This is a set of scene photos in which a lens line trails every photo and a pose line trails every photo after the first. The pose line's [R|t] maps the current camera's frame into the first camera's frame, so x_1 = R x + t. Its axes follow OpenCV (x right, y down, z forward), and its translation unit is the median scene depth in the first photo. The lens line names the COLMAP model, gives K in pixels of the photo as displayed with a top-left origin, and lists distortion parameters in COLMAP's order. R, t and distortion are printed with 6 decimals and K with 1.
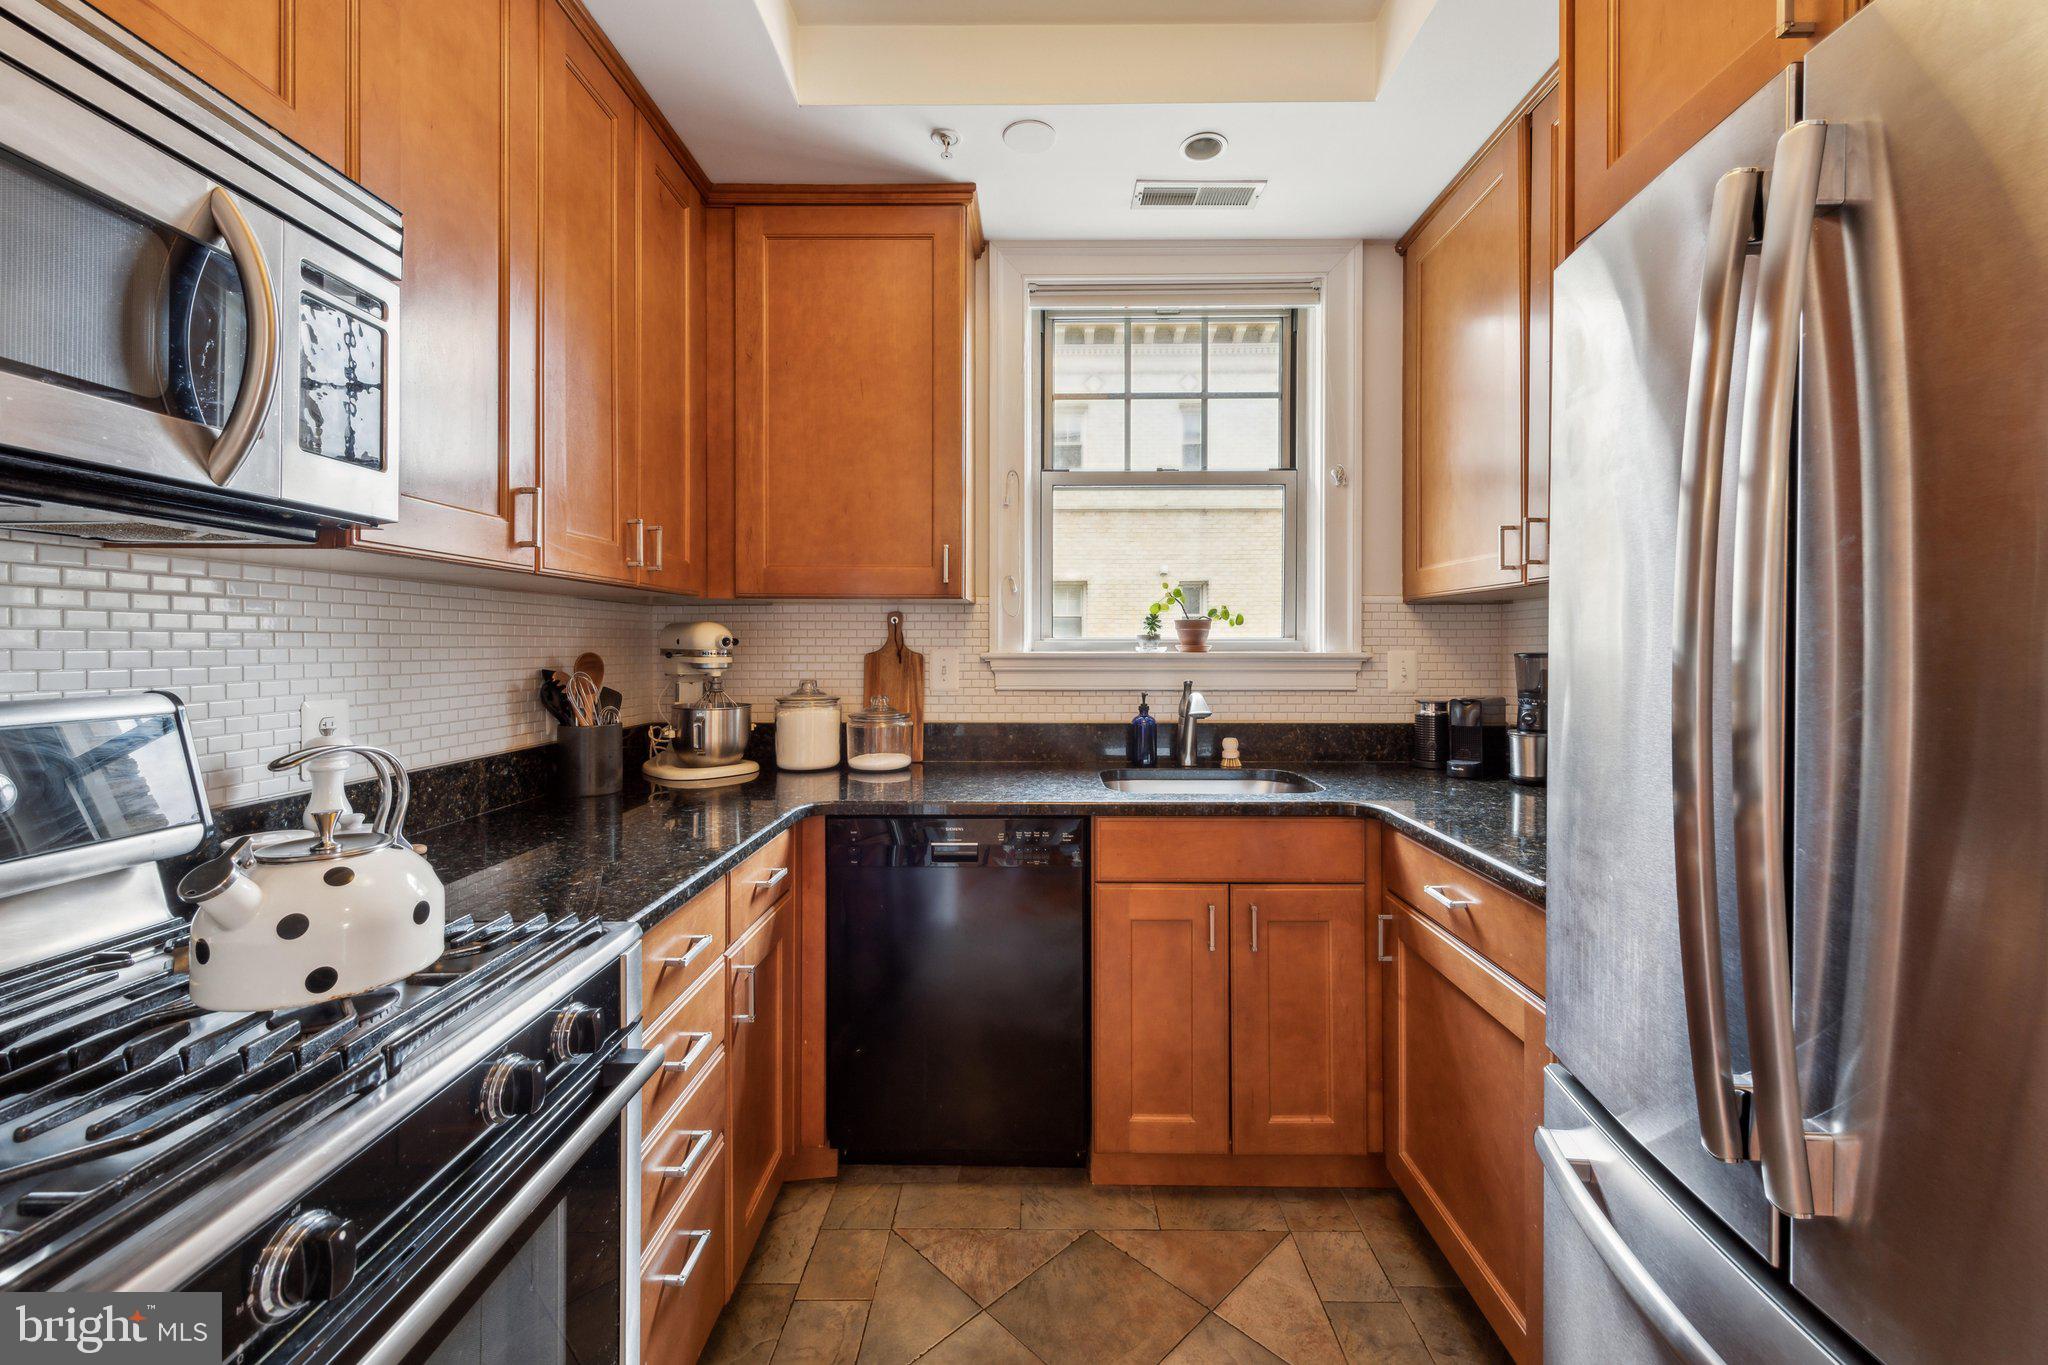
lens RADIAL K [[822.7, 0, 1029.7], [0, 822.7, 650.6], [0, 0, 1]] dist [0.017603, -0.005633]
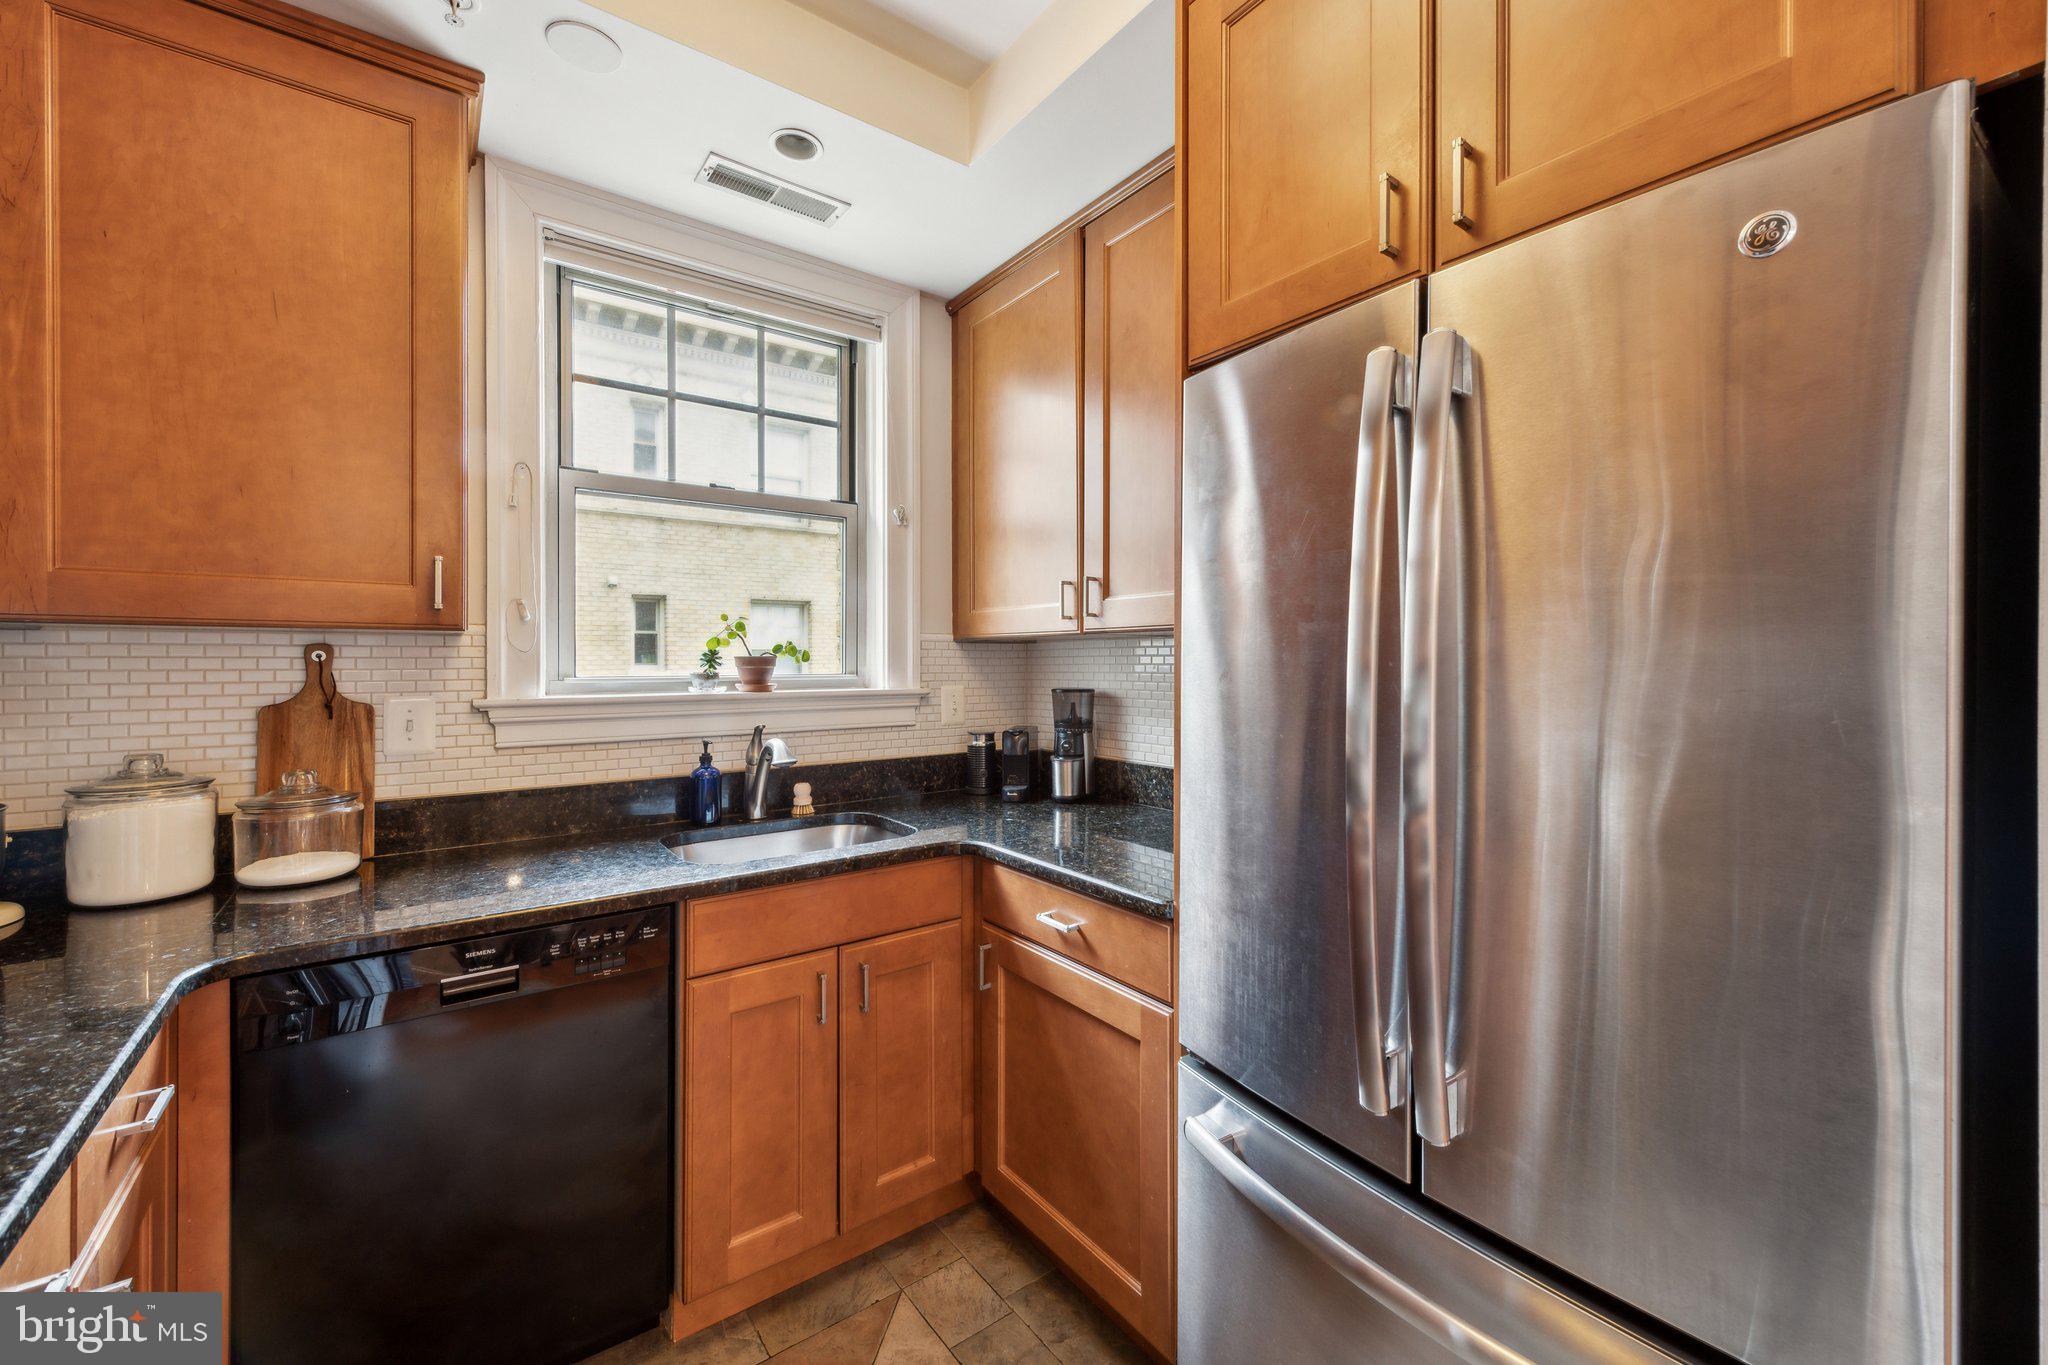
lens RADIAL K [[819.7, 0, 1030.1], [0, 819.7, 665.1], [0, 0, 1]] dist [0.017510, -0.006007]
pose [[0.793935, -0.005137, 0.607982, -0.128179], [0.005876, 0.999982, 0.000775, -0.030035], [-0.607975, 0.002957, 0.793951, 0.109466]]
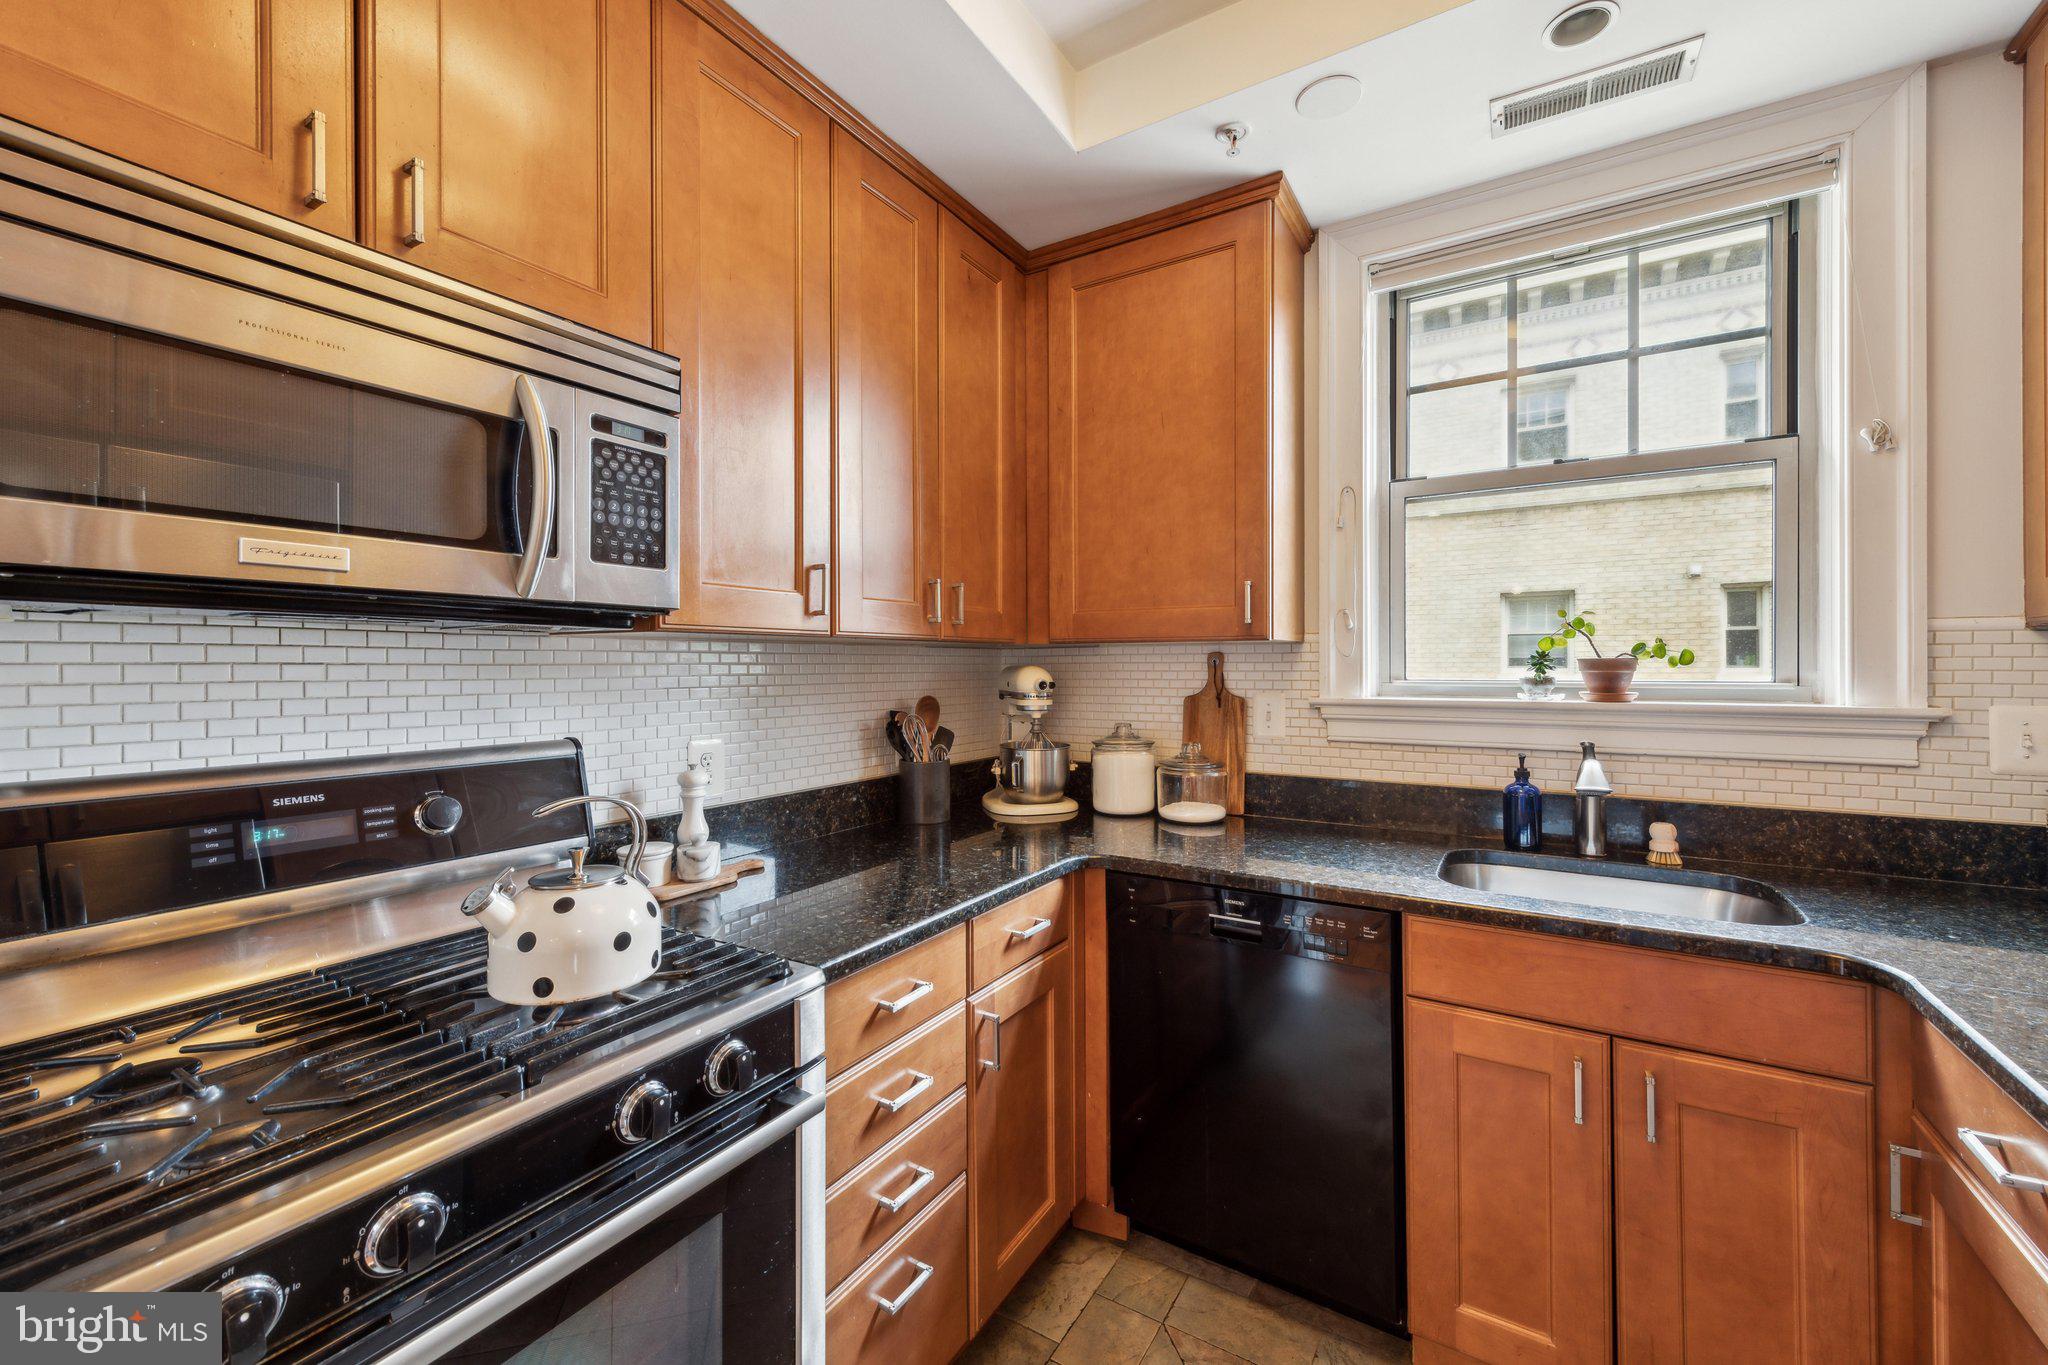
lens RADIAL K [[814.2, 0, 1030.1], [0, 814.2, 669.4], [0, 0, 1]] dist [0.017130, -0.005411]
pose [[0.857682, -0.000953, -0.514180, 0.150702], [0.000598, 0.999999, -0.000856, -0.030678], [0.514180, 0.000426, 0.857682, 0.108645]]
